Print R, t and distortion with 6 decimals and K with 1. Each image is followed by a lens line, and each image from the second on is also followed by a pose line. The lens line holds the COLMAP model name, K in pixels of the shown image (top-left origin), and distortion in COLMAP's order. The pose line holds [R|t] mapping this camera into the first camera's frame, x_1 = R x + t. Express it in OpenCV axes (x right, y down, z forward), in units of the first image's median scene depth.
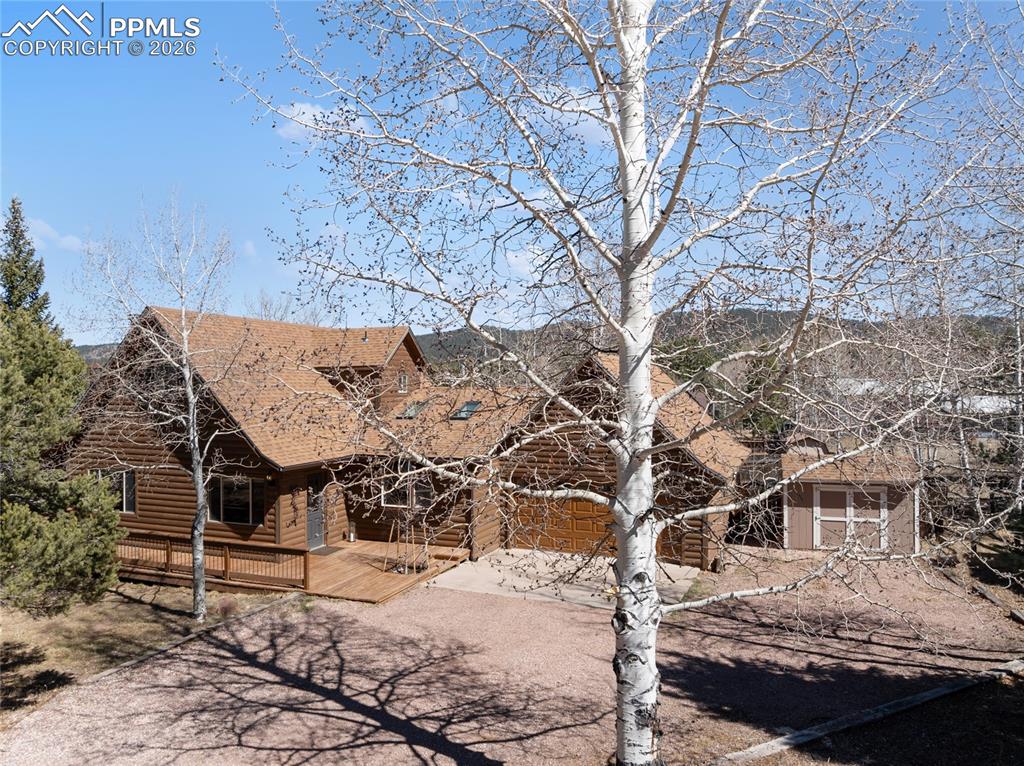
lens RADIAL K [[736.8, 0, 502.2], [0, 736.8, 379.3], [0, 0, 1]] dist [-0.059132, 0.019429]
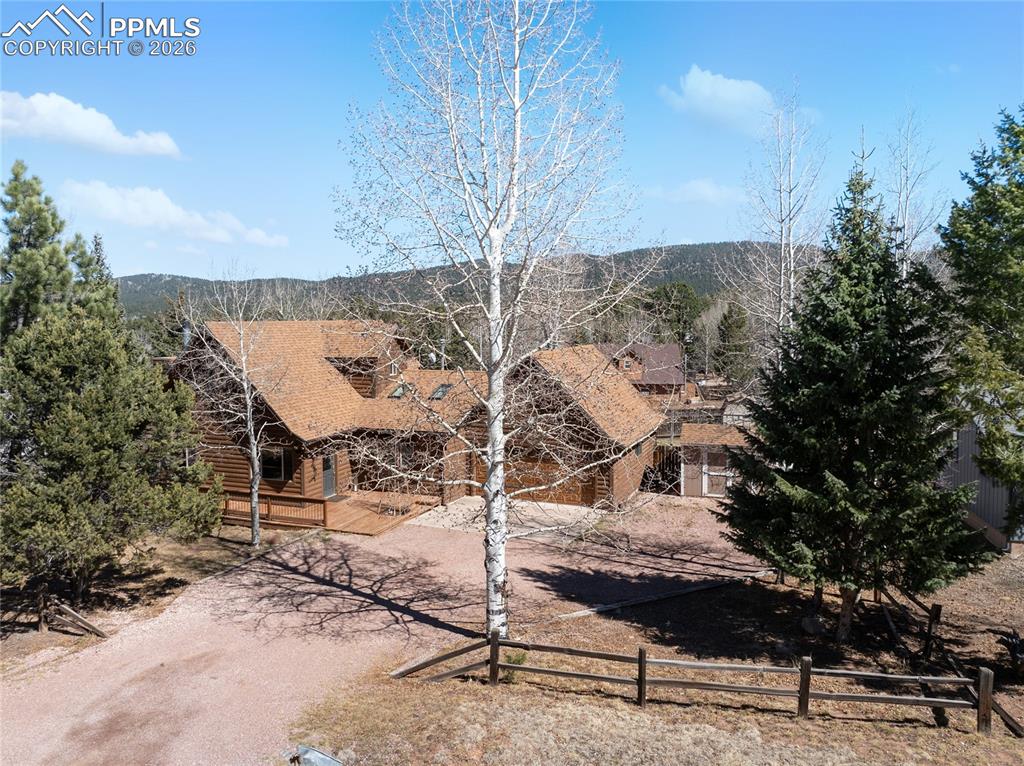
lens RADIAL K [[736.8, 0, 508.0], [0, 736.8, 336.7], [0, 0, 1]] dist [-0.059132, 0.019429]
pose [[0.999966, -0.000746, 0.008185, 0.108569], [0.000517, 0.999609, 0.027963, -0.166682], [-0.008202, -0.027958, 0.999575, -0.569014]]
